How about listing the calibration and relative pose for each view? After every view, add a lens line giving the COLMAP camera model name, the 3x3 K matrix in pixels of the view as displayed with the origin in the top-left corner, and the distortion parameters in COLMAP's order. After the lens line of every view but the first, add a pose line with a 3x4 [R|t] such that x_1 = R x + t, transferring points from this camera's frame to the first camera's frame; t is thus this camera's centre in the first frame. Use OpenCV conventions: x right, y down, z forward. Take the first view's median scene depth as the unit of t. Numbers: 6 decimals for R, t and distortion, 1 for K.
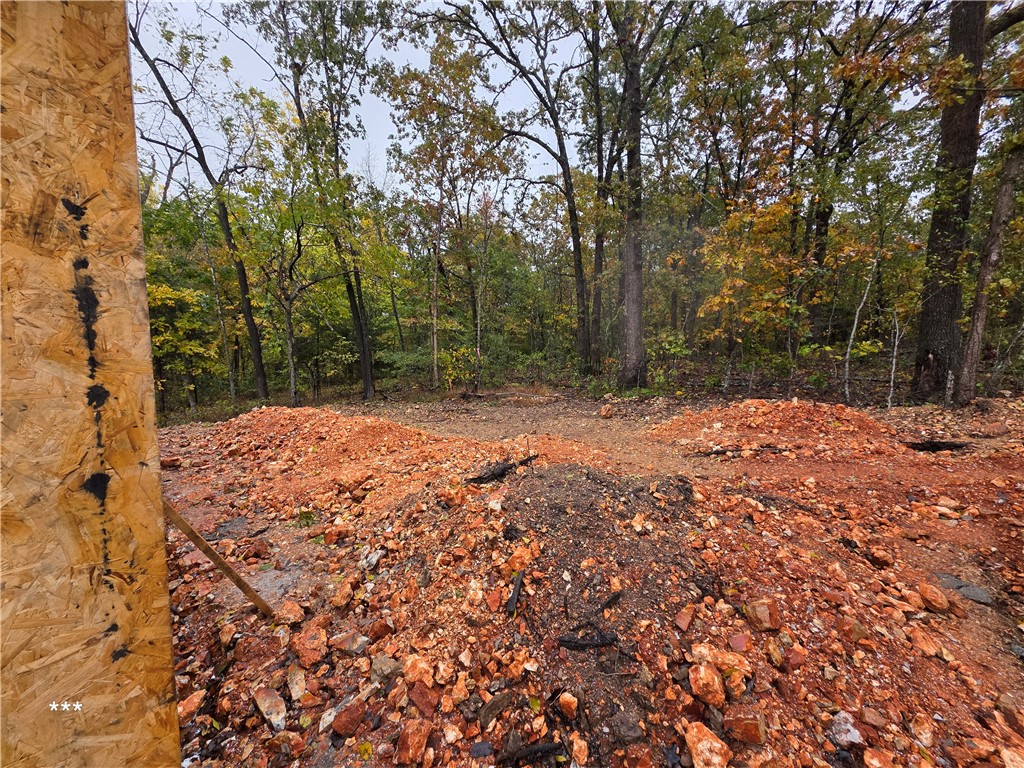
lens RADIAL K [[407.4, 0, 514.2], [0, 407.4, 386.2], [0, 0, 1]] dist [0.000518, -0.000490]
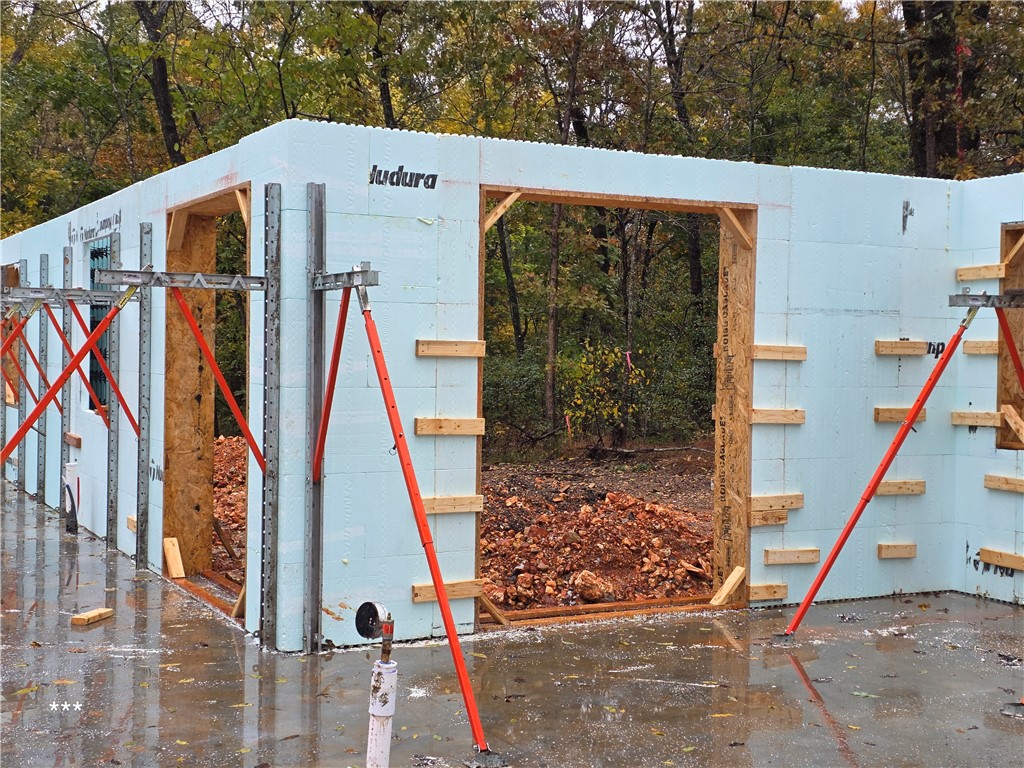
lens RADIAL K [[1372.8, 0, 507.4], [0, 1372.8, 379.8], [0, 0, 1]] dist [0.113180, -0.125922]
pose [[0.946000, 0.021140, -0.323475, 4.256338], [-0.043256, 0.997180, -0.061331, 0.607478], [0.321266, 0.072011, 0.944247, -7.593140]]
